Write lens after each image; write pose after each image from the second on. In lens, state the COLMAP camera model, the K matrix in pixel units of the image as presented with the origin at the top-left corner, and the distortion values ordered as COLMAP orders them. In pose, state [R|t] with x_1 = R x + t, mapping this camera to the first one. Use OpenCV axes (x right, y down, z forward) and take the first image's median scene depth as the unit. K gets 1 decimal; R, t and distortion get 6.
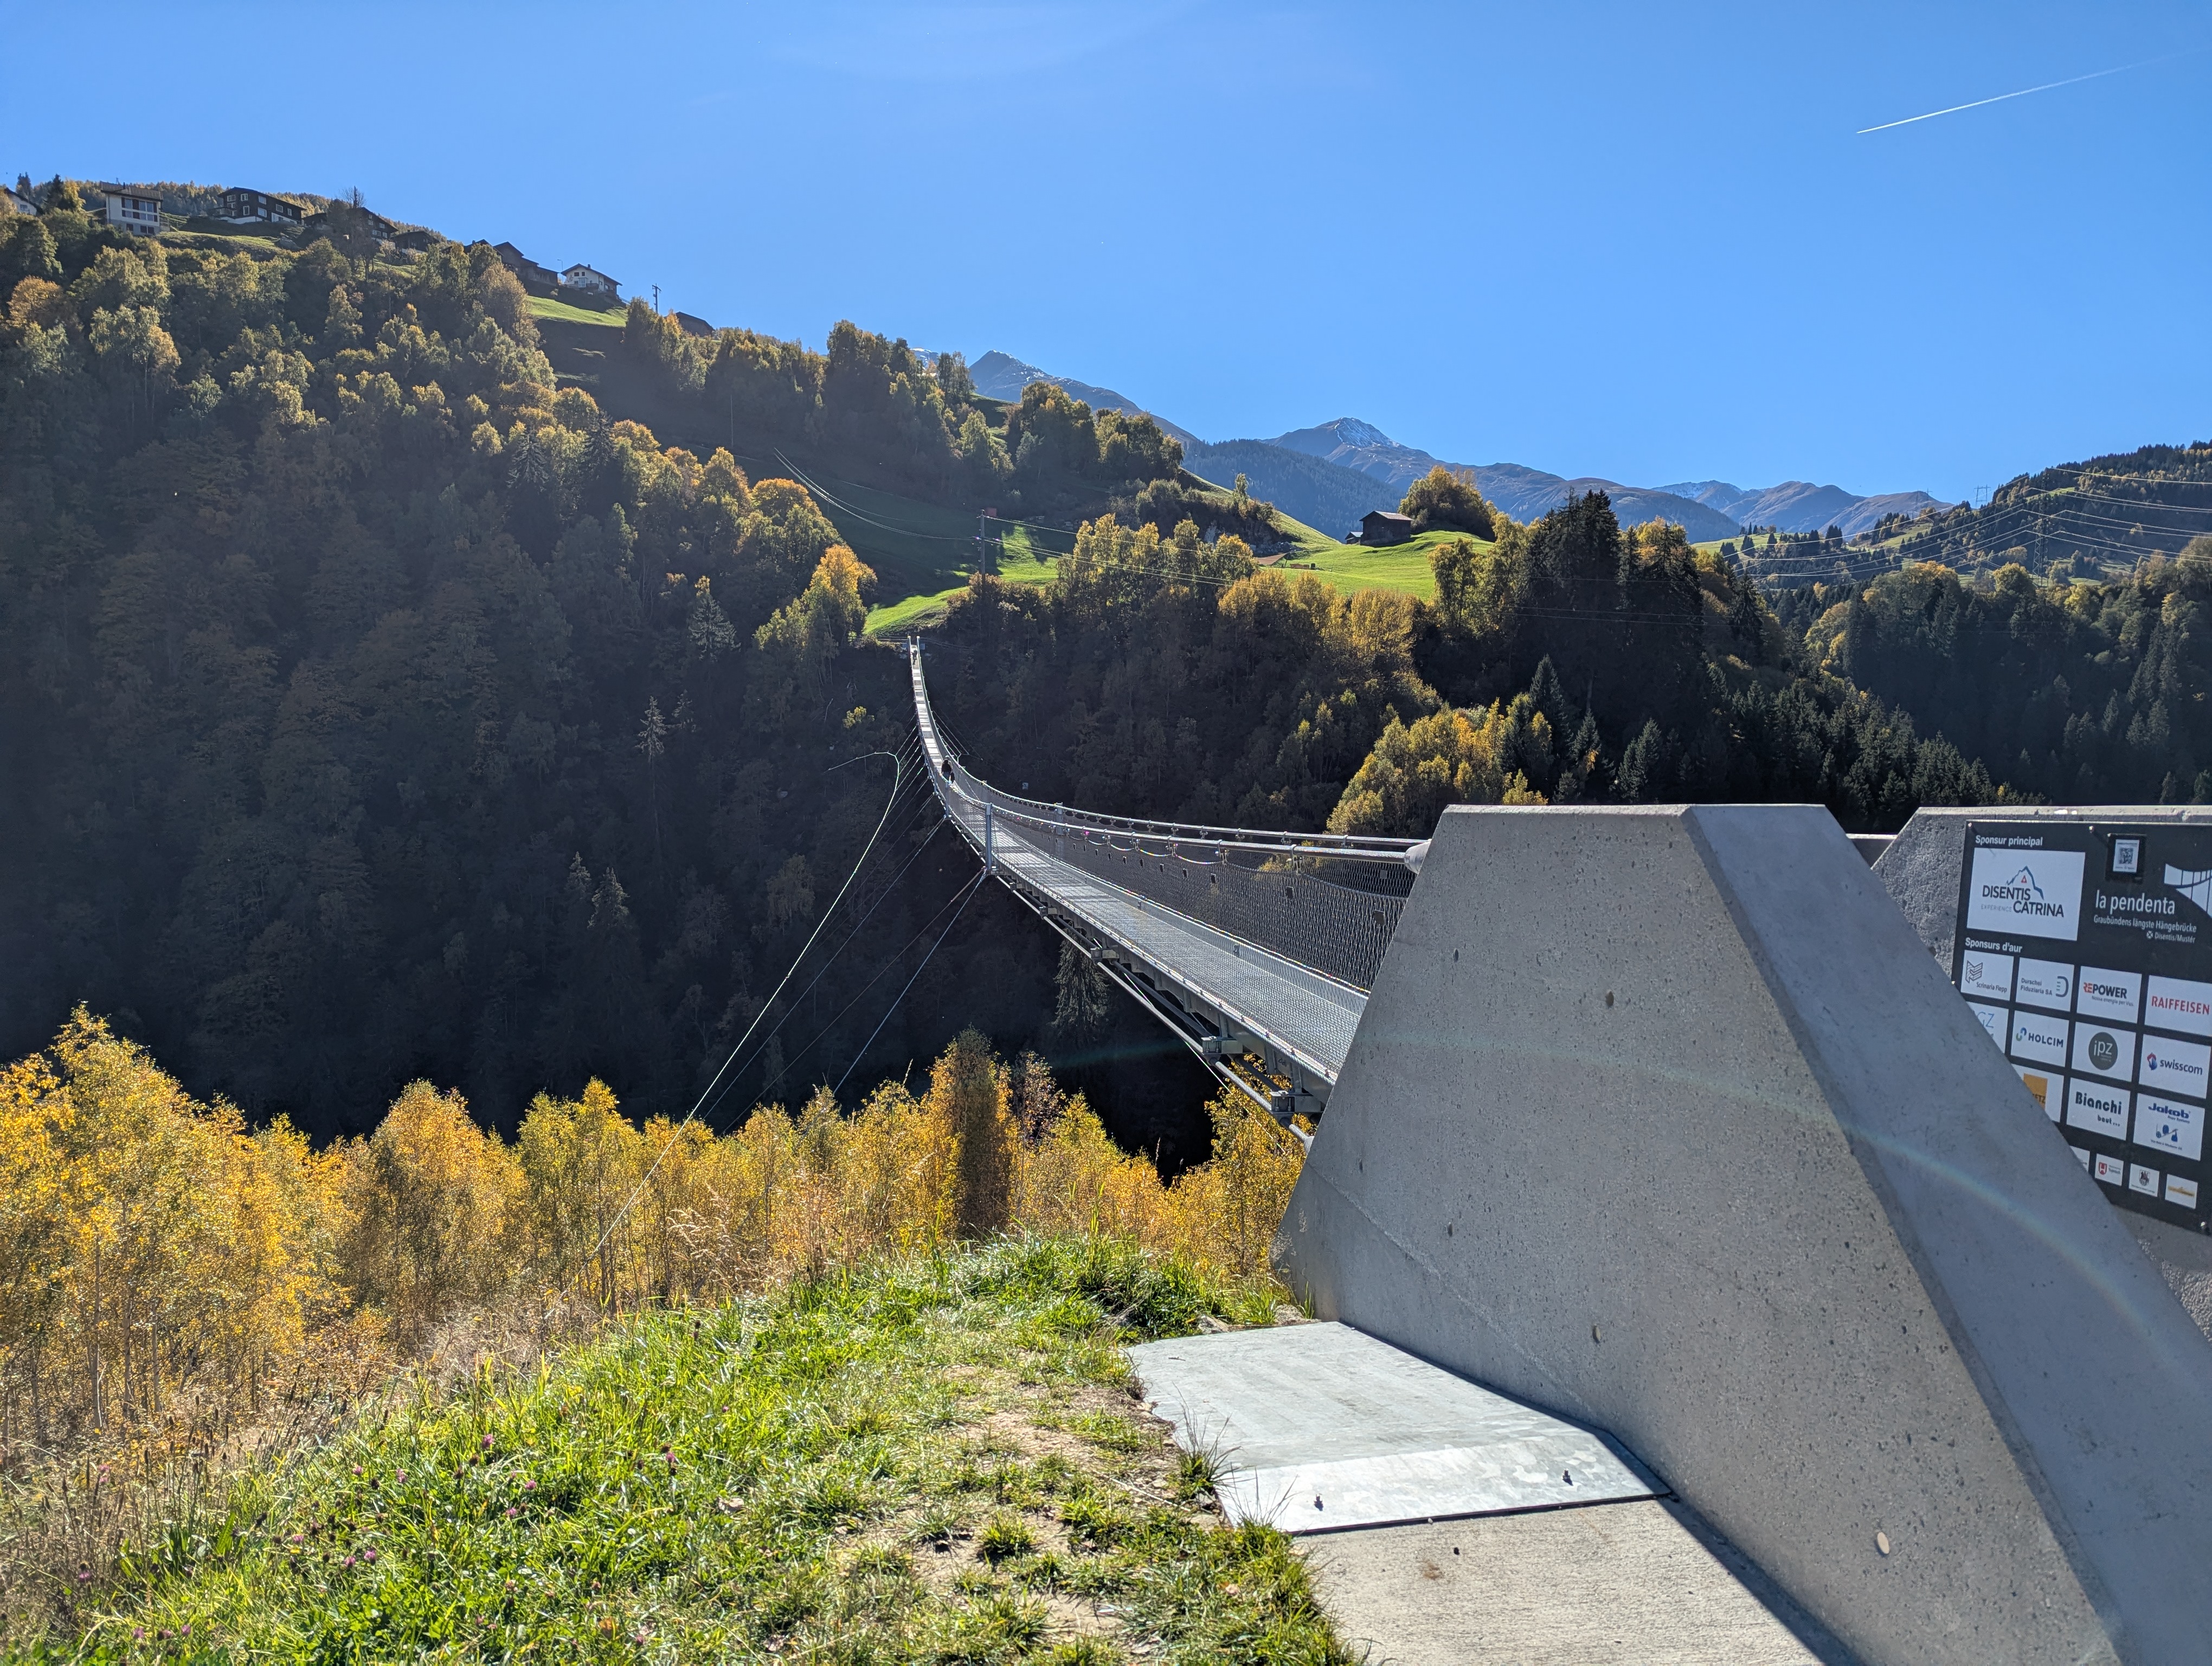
lens RADIAL K [[1569.1, 0, 1116.2], [0, 1569.1, 823.5], [0, 0, 1]] dist [0.047402, -0.040127]
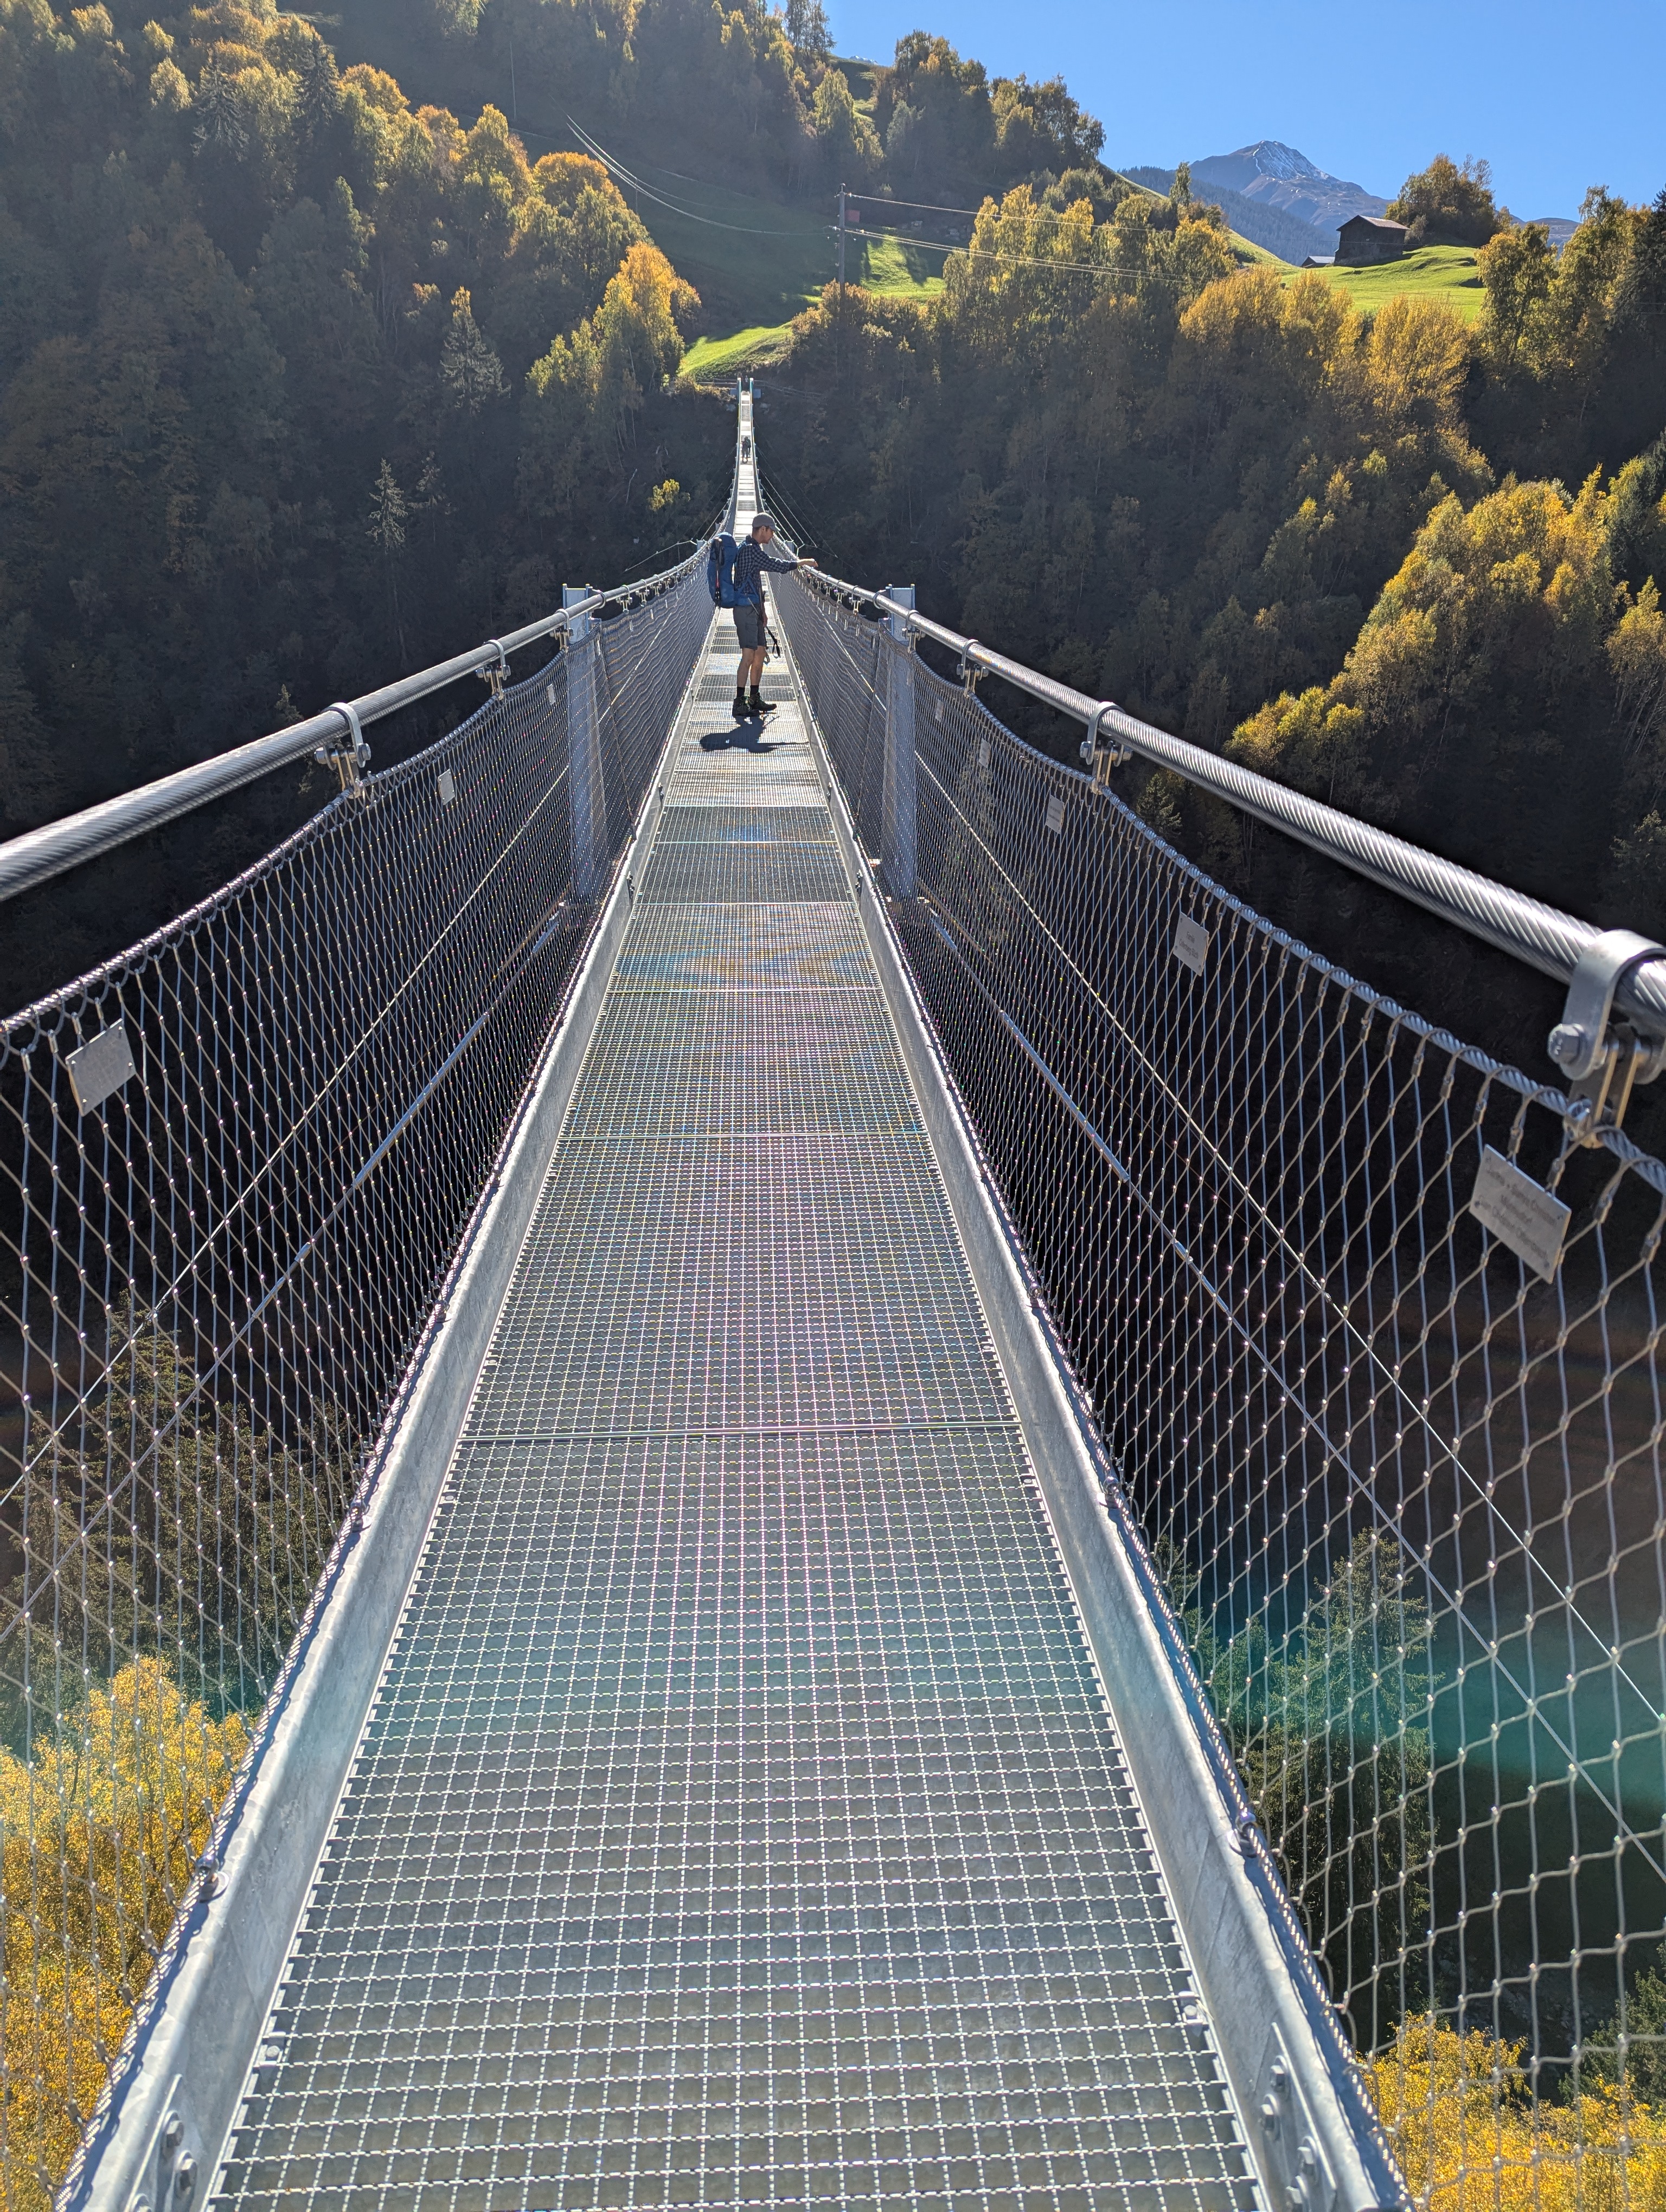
lens RADIAL K [[1569.1, 0, 825.0], [0, 1569.1, 1106.9], [0, 0, 1]] dist [0.047402, -0.040127]
pose [[0.995799, 0.038423, -0.083118, -0.016943], [-0.013059, 0.958016, 0.286417, -0.005340], [0.090634, -0.284128, 0.954493, 0.193402]]
